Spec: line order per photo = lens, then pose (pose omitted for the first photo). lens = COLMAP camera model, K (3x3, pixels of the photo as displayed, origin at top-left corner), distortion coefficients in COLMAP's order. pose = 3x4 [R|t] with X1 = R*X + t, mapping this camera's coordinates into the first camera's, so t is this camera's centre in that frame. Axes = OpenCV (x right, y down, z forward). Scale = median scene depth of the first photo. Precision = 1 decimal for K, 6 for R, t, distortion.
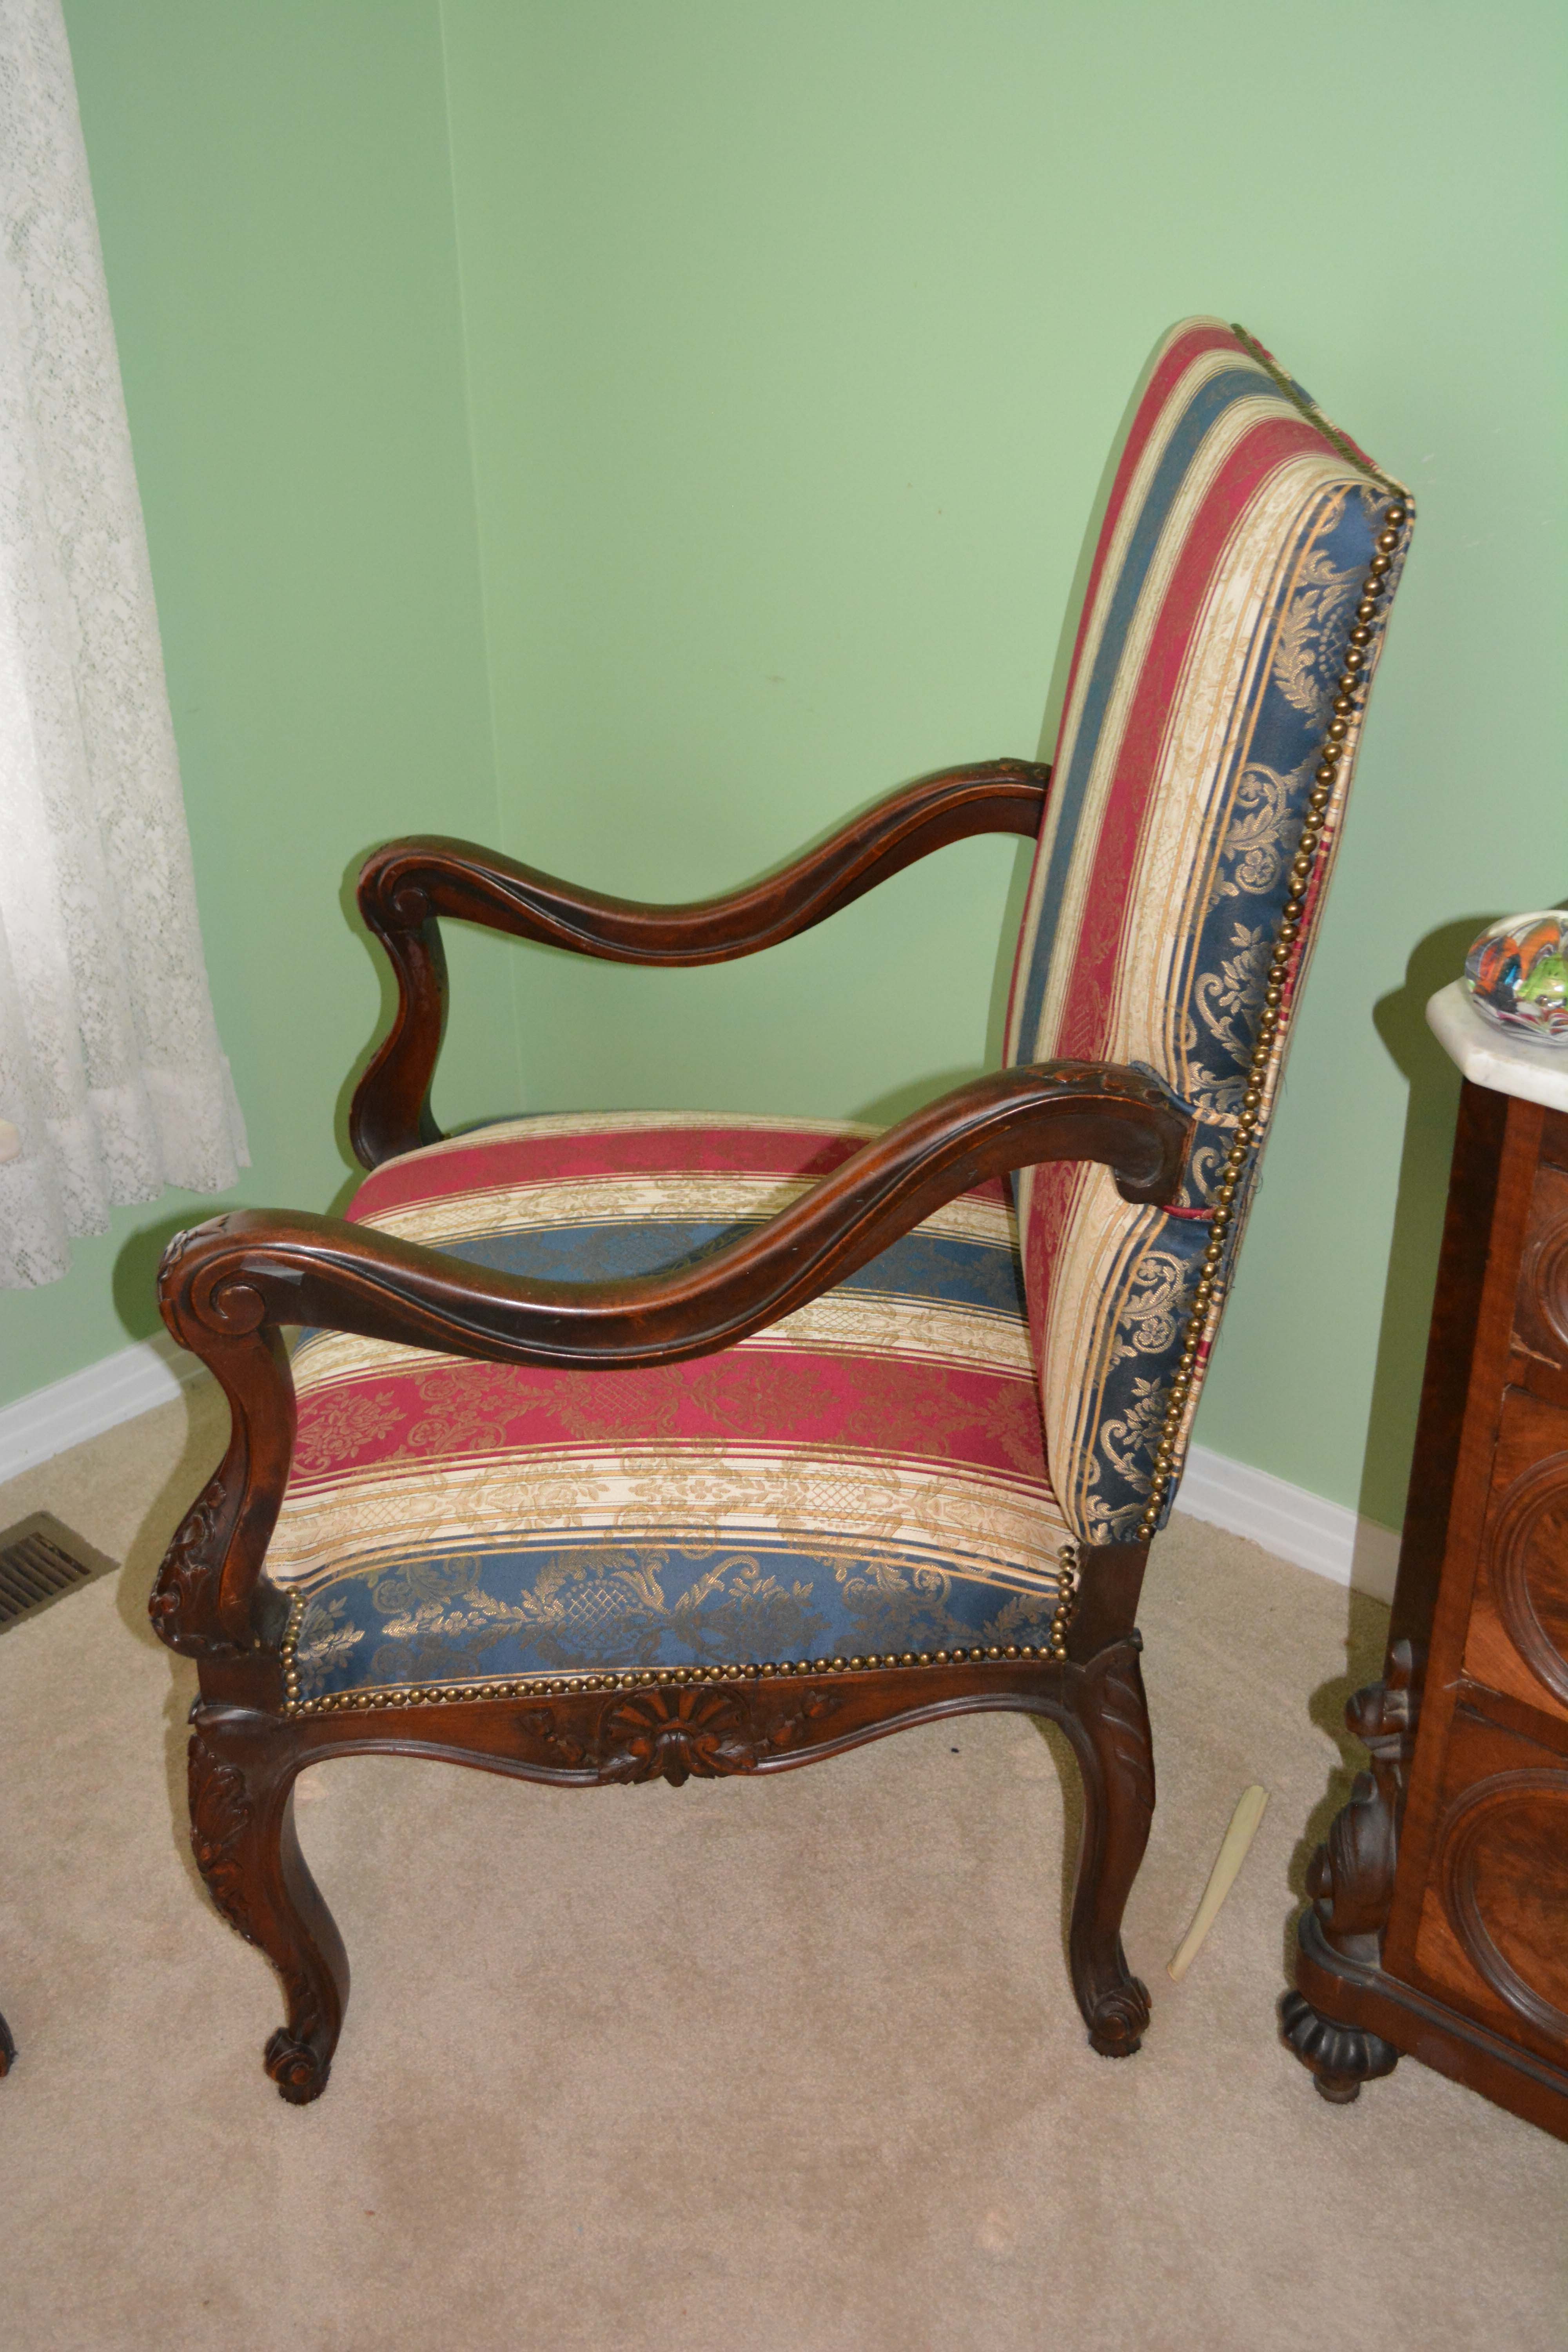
lens RADIAL K [[2370.6, 0, 777.3], [0, 2370.6, 1173.0], [0, 0, 1]] dist [-0.056631, 0.000000]
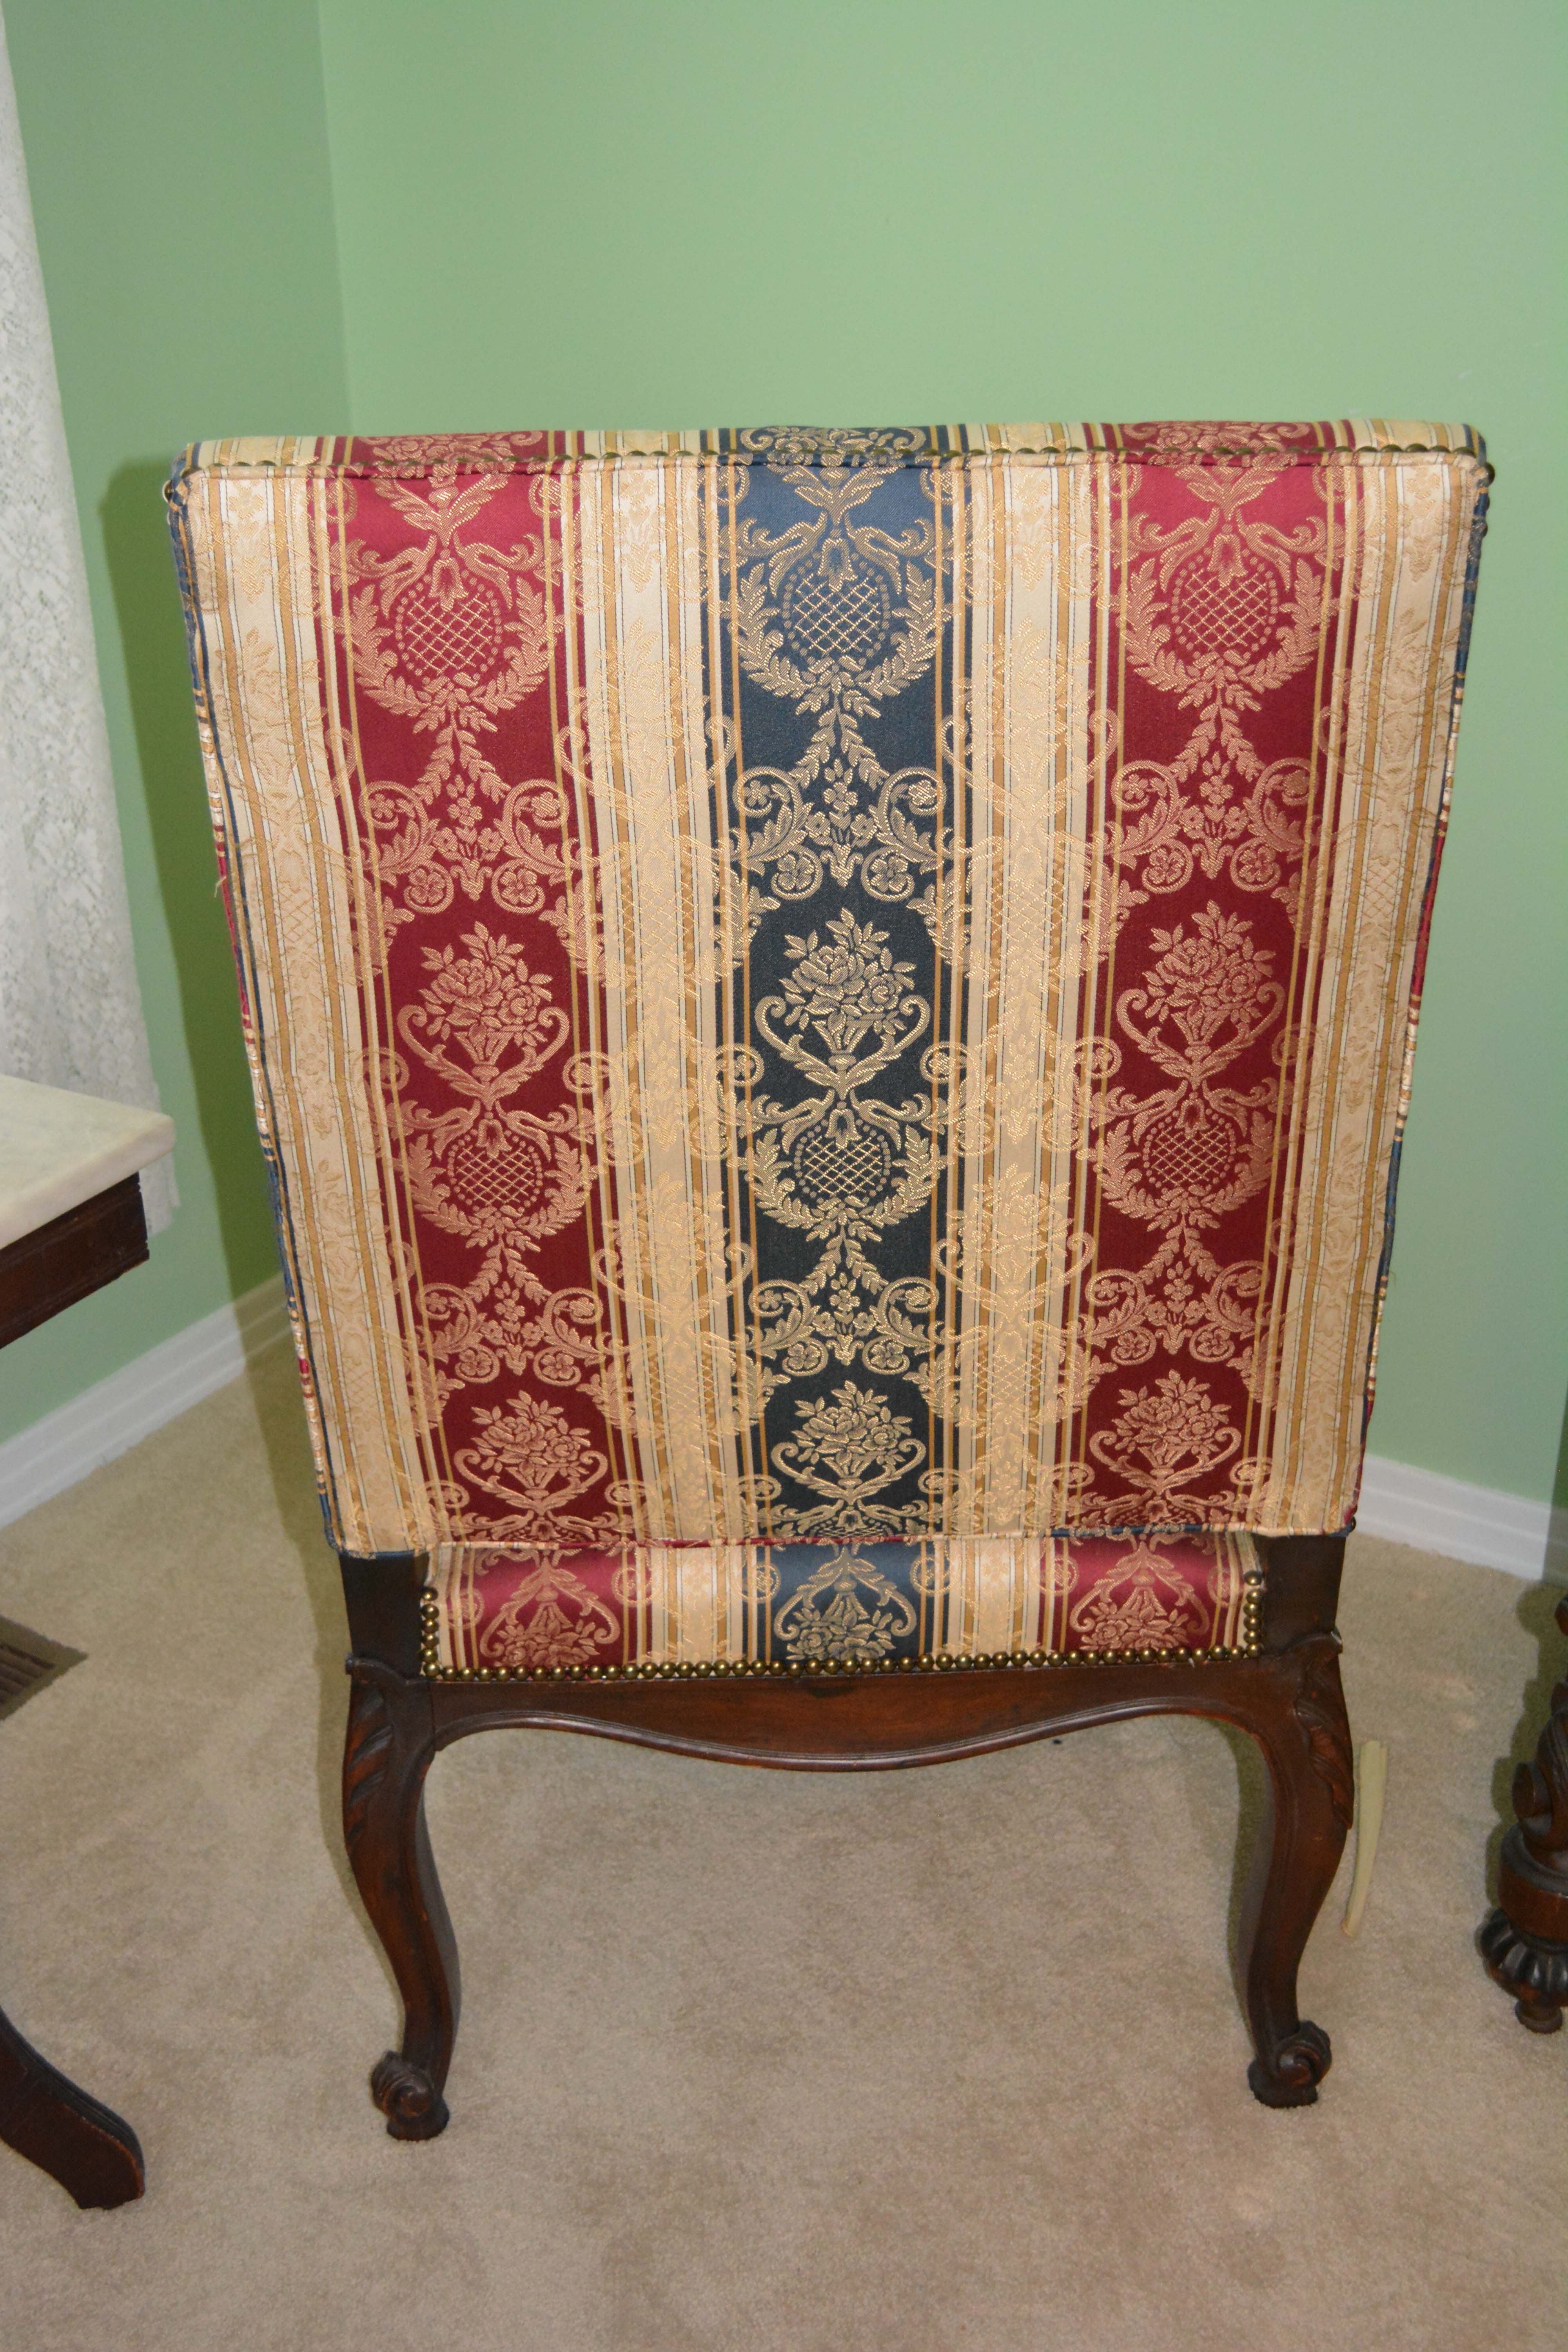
lens RADIAL K [[2610.1, 0, 800.4], [0, 2610.1, 1184.6], [0, 0, 1]] dist [-0.048063, 0.000000]
pose [[0.984767, -0.076376, 0.156205, -0.202811], [0.079461, 0.996745, -0.013594, 0.031000], [-0.154658, 0.025799, 0.987631, -0.031651]]
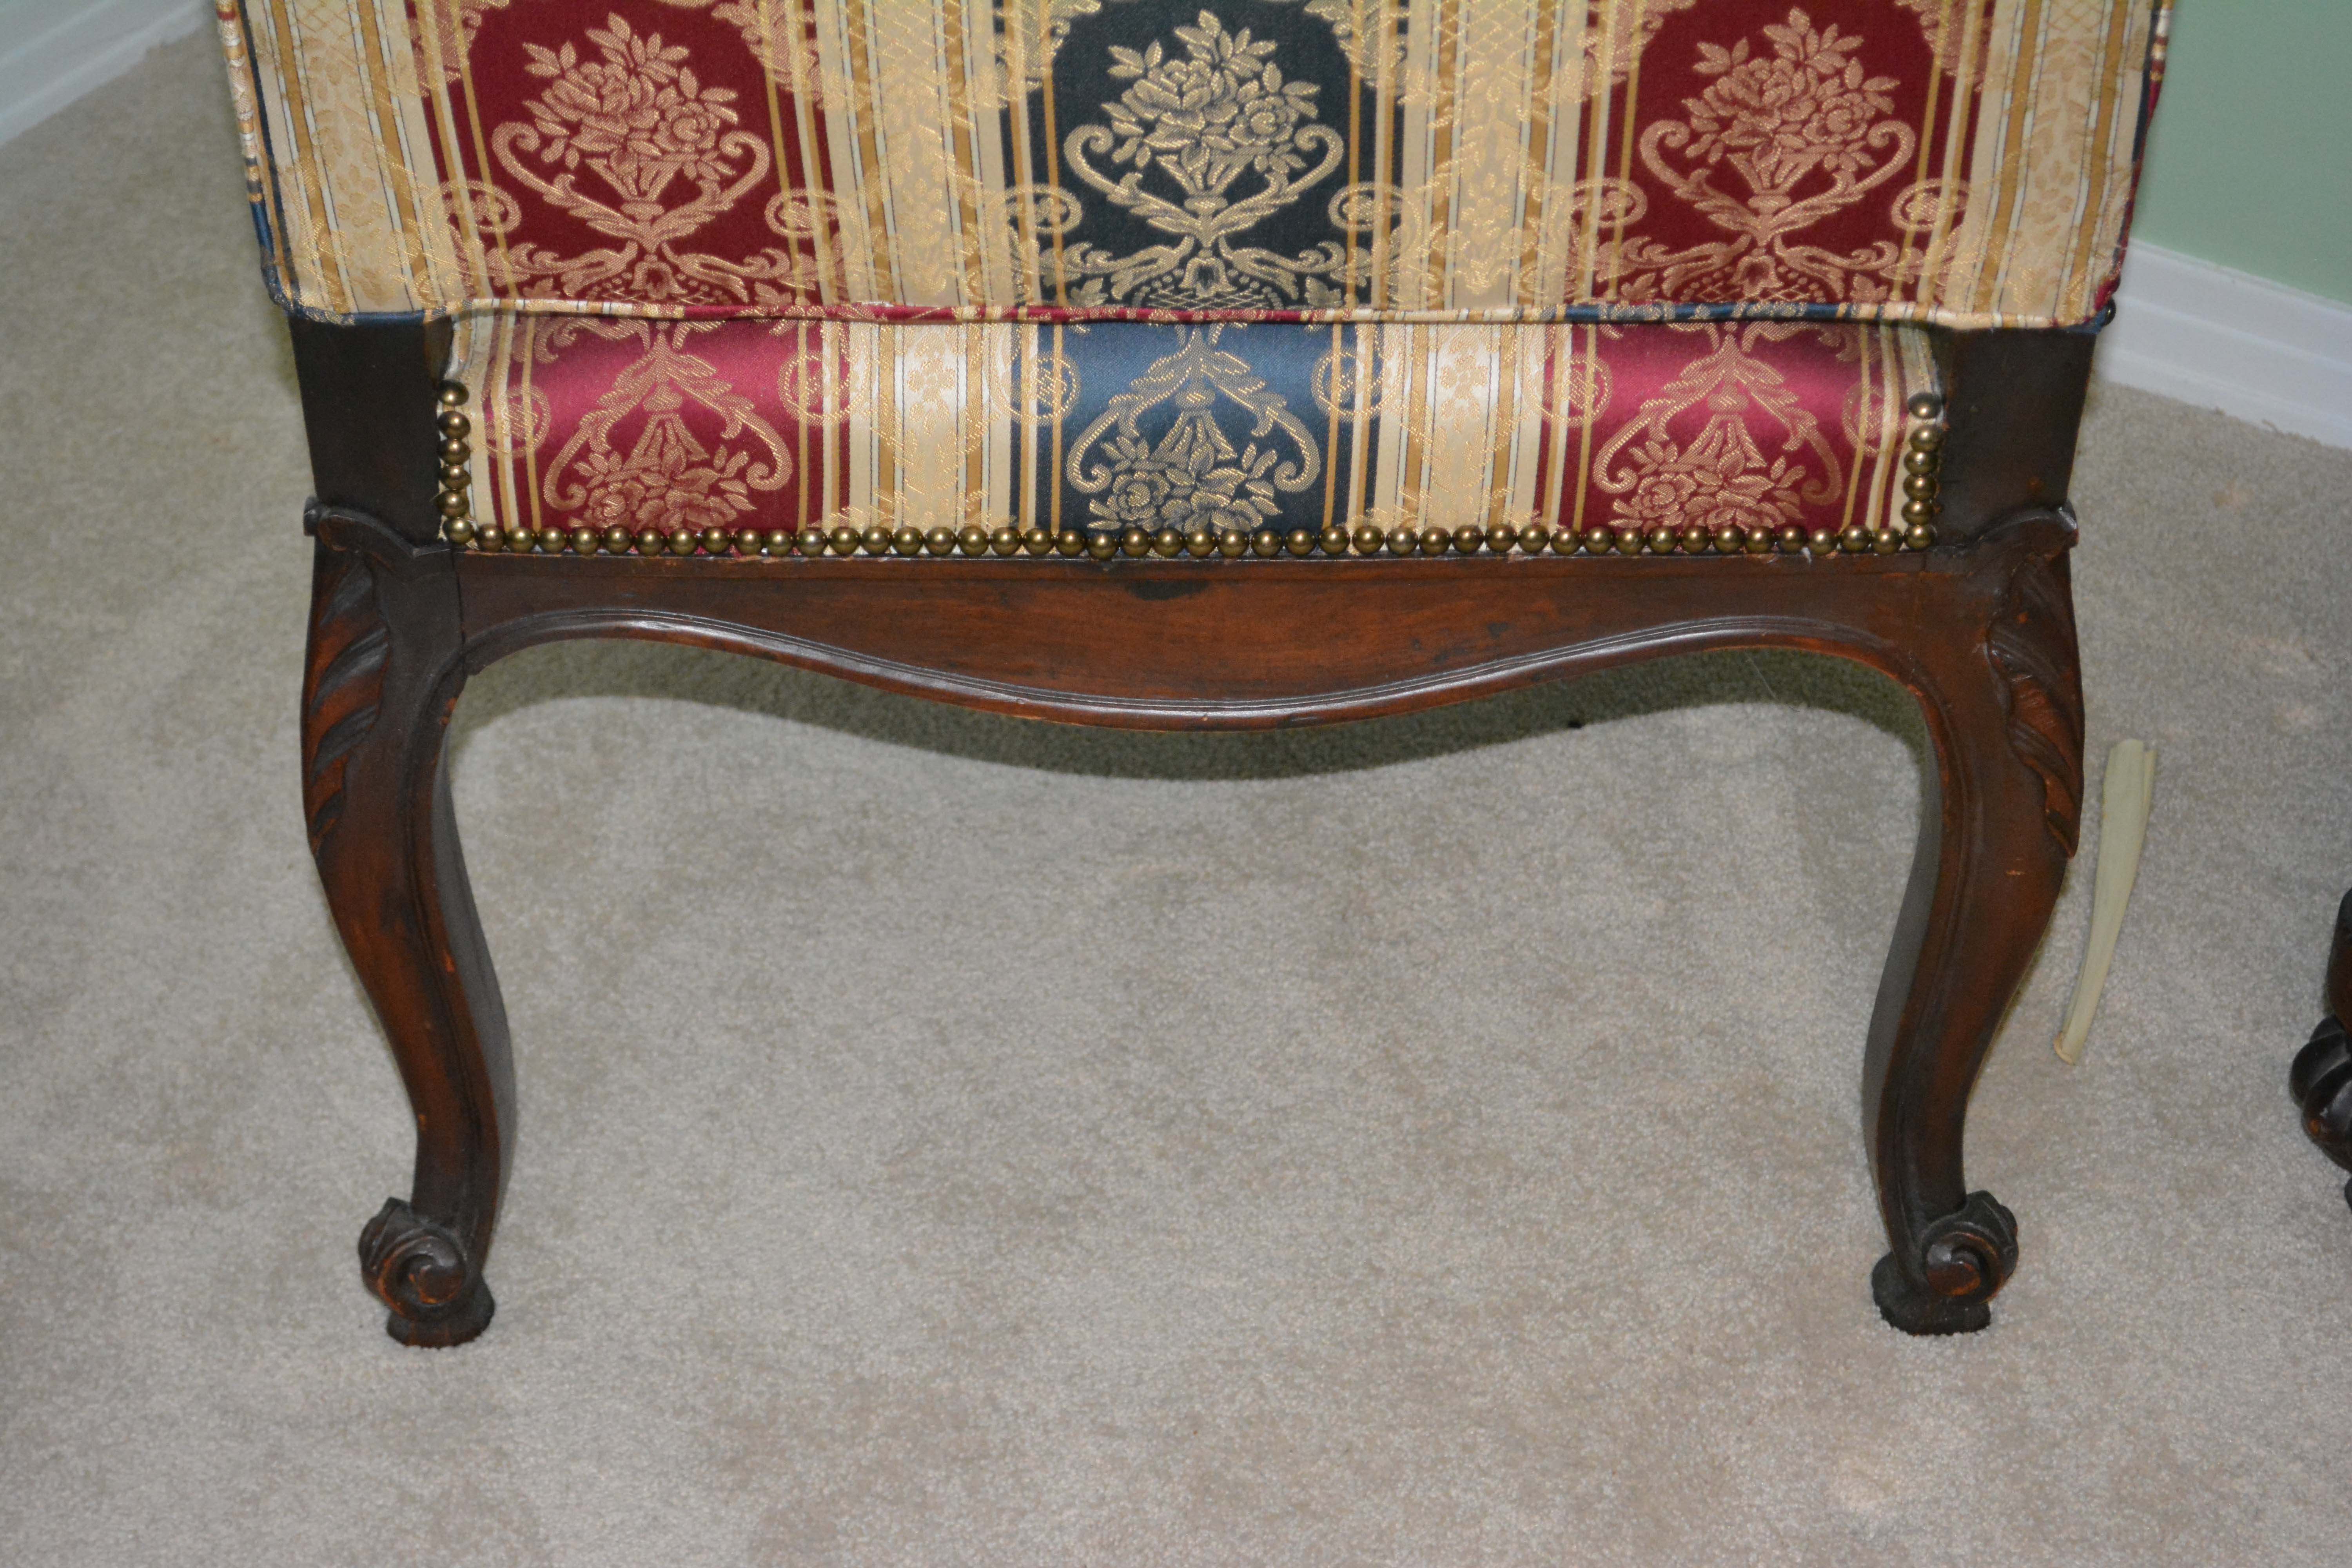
lens RADIAL K [[4607.2, 0, 1175.6], [0, 4607.2, 797.9], [0, 0, 1]] dist [0.024782, 0.000000]
pose [[0.987169, -0.078960, 0.138792, -0.190998], [0.052060, 0.980840, 0.187729, 0.066936], [-0.150956, -0.178095, 0.972365, -0.022114]]
